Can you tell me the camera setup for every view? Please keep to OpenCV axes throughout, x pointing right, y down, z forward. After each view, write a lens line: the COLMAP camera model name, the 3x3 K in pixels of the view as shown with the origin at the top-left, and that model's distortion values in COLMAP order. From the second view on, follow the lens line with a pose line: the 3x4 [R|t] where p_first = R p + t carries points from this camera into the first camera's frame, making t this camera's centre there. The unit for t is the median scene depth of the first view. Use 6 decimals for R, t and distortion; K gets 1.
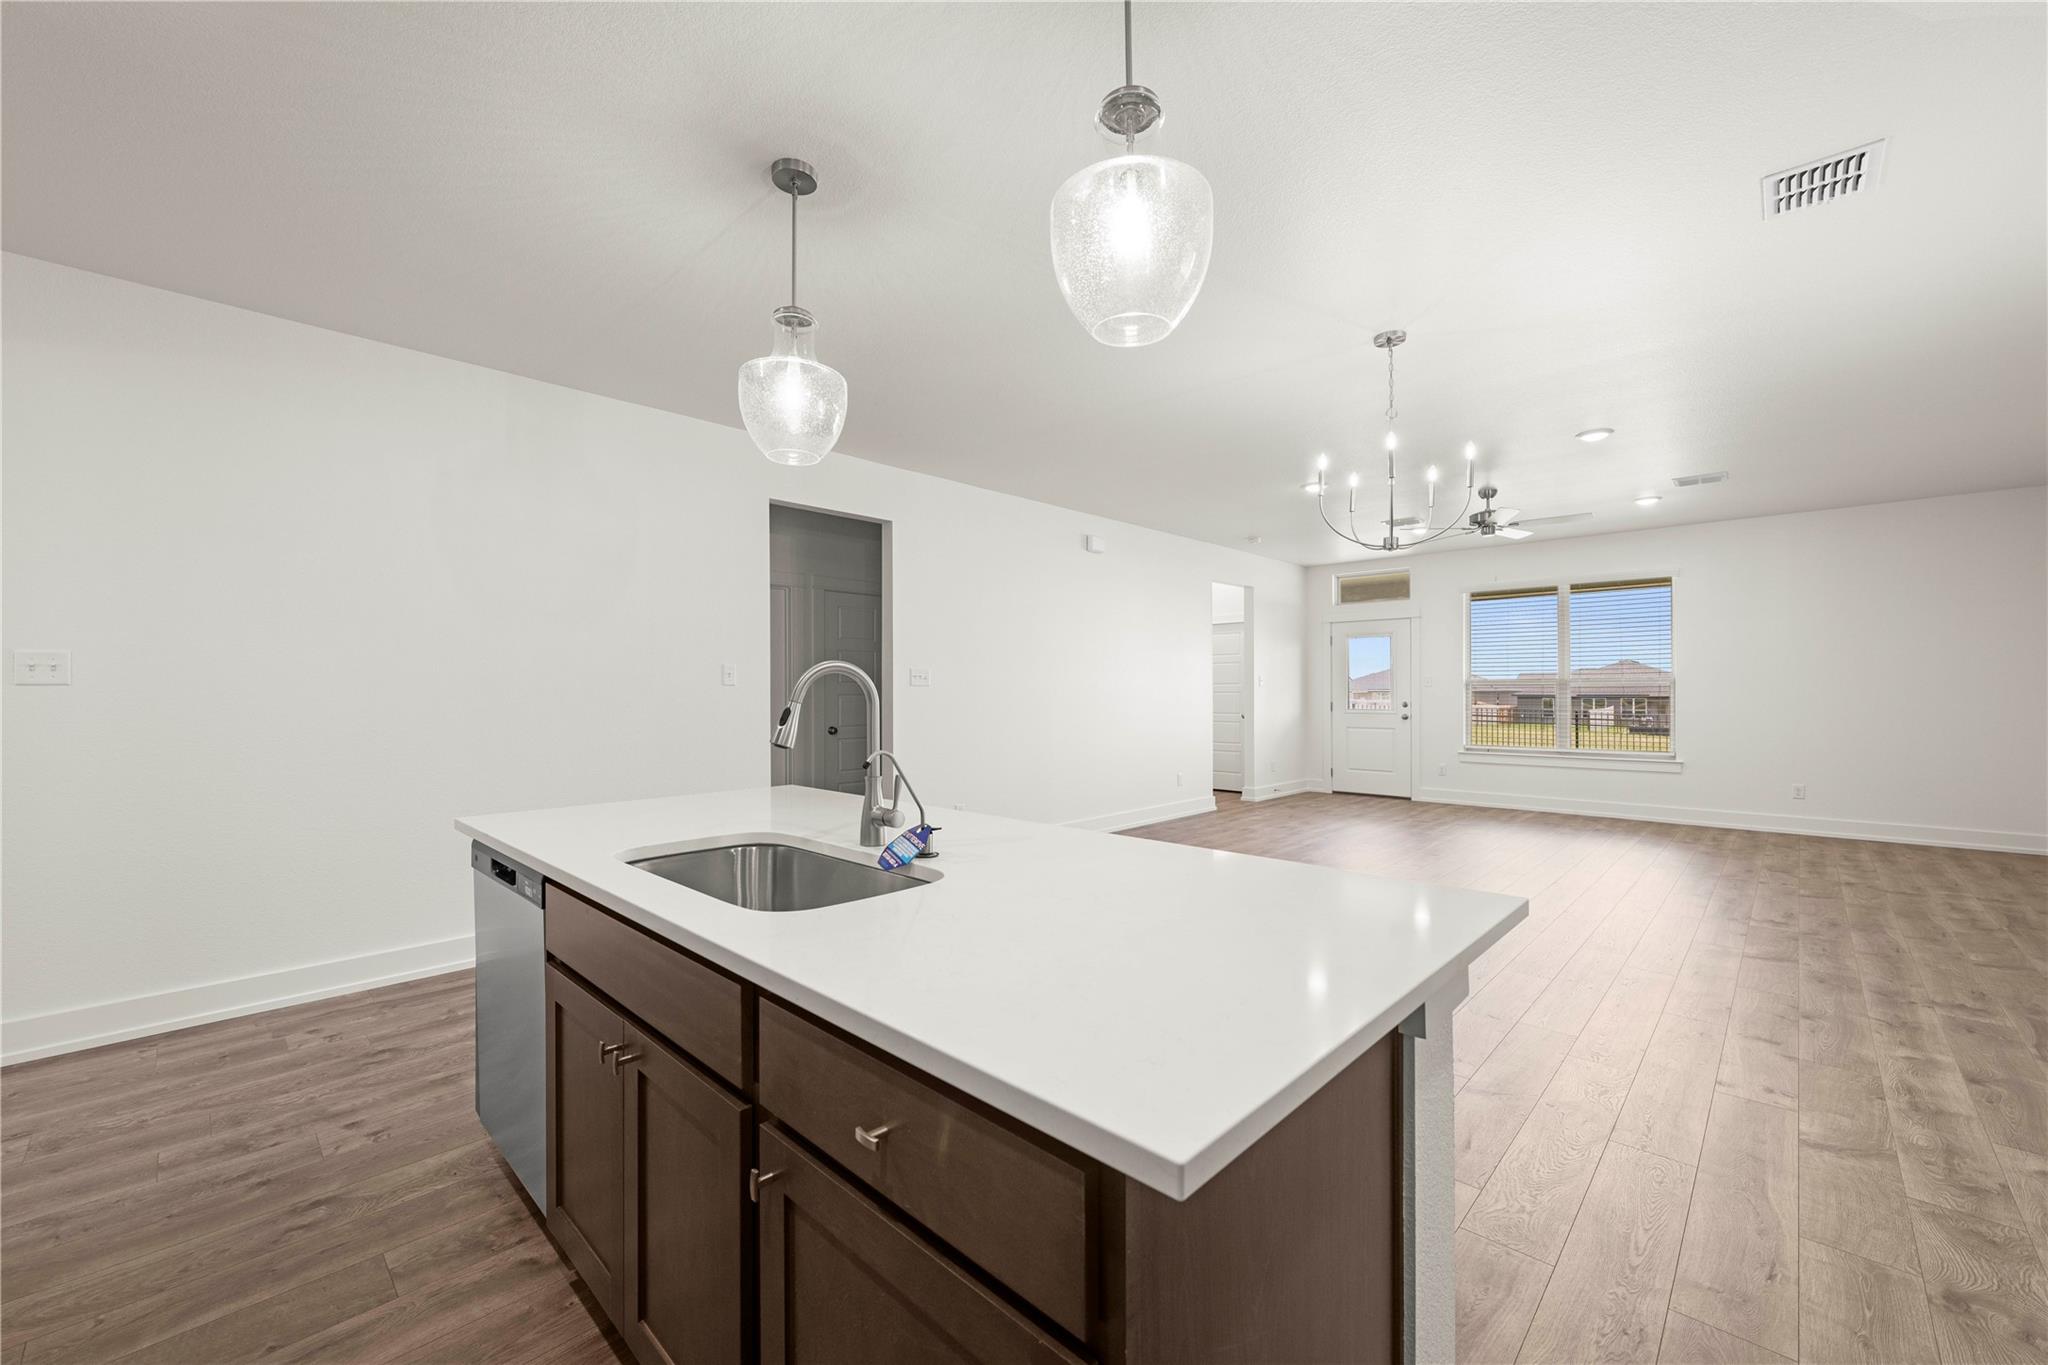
lens RADIAL K [[802.2, 0, 1035.6], [0, 802.2, 685.9], [0, 0, 1]] dist [-0.003319, -0.000140]
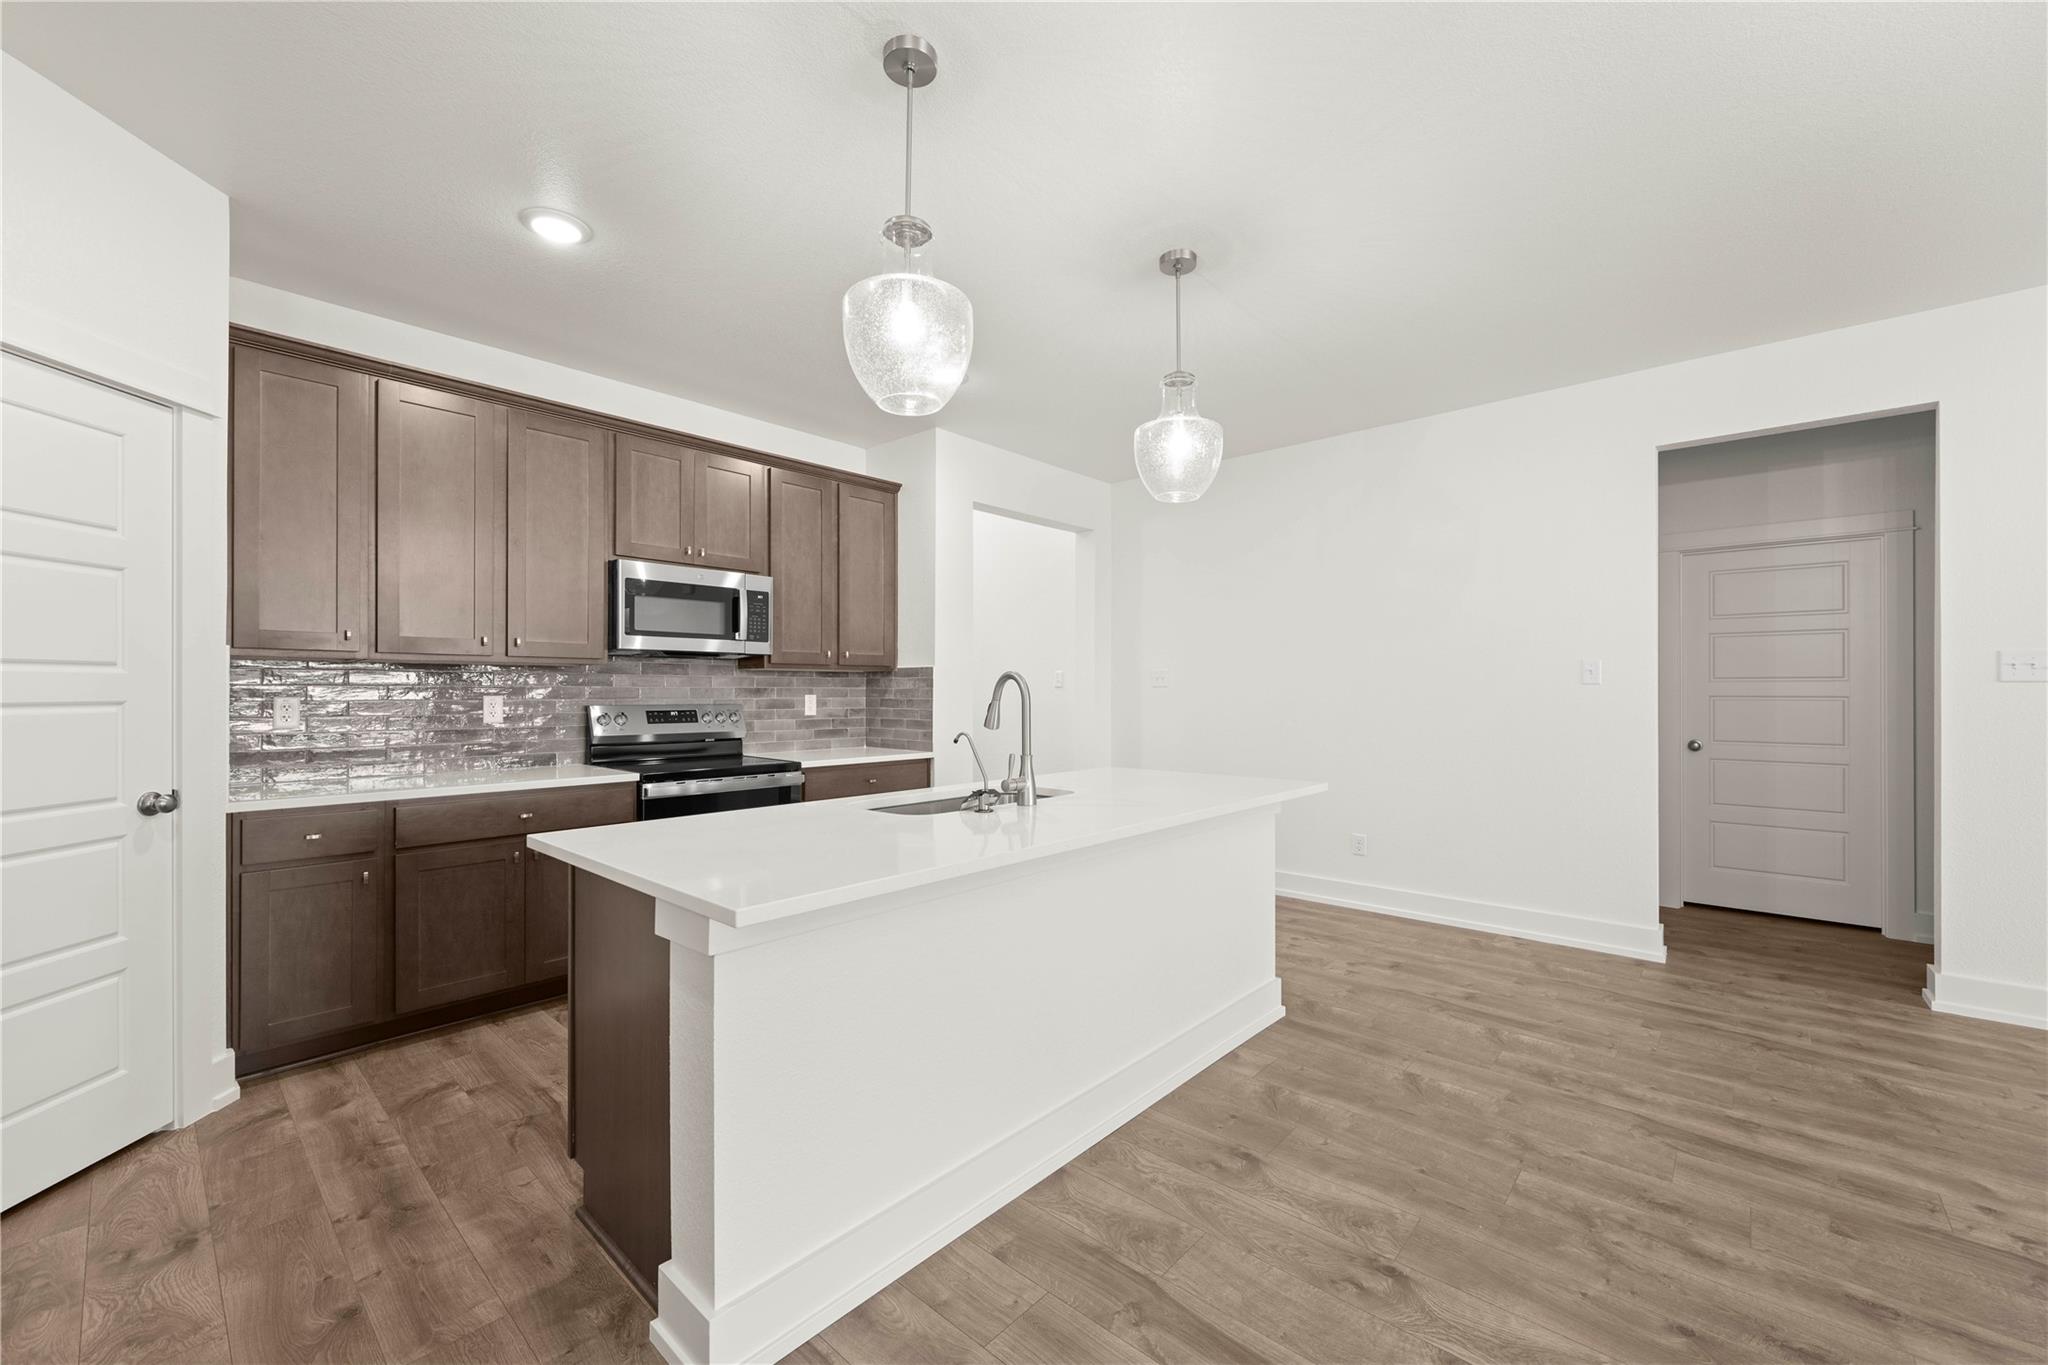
lens RADIAL K [[802.2, 0, 1033.6], [0, 802.2, 699.2], [0, 0, 1]] dist [-0.003319, -0.000140]
pose [[0.028612, 0.011620, -0.999523, 0.322656], [0.006156, 0.999911, 0.011801, 0.001272], [0.999572, -0.006491, 0.028538, 0.273150]]
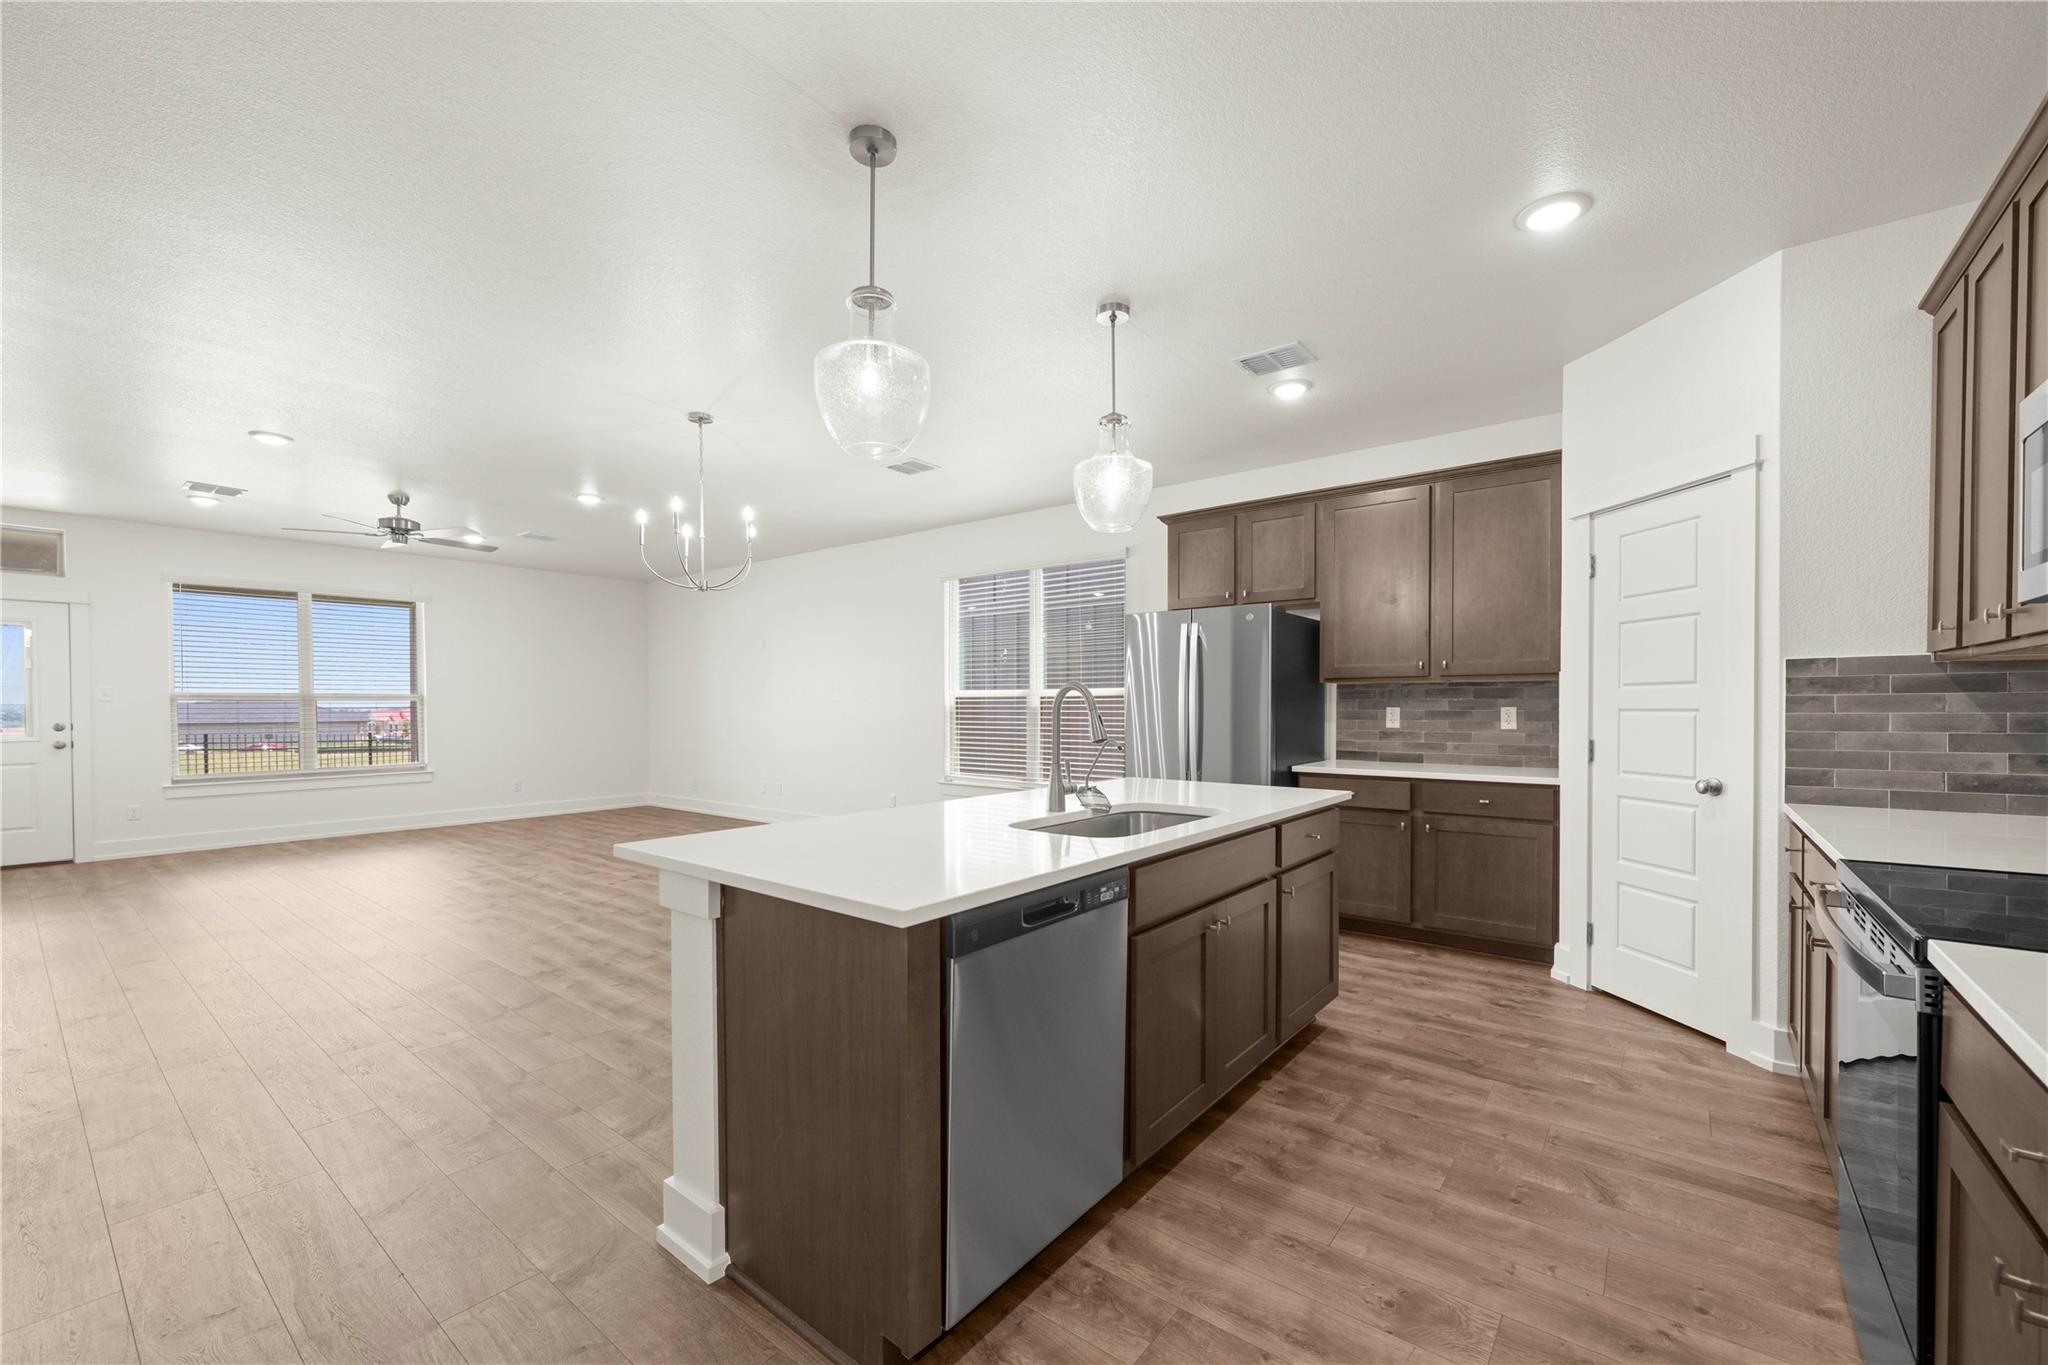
lens RADIAL K [[802.2, 0, 1043.4], [0, 802.2, 714.8], [0, 0, 1]] dist [-0.003319, -0.000140]
pose [[-0.122048, -0.010134, 0.992472, -0.453261], [-0.003242, 0.999947, 0.009812, 0.004030], [-0.992519, -0.002020, -0.122074, 0.337274]]
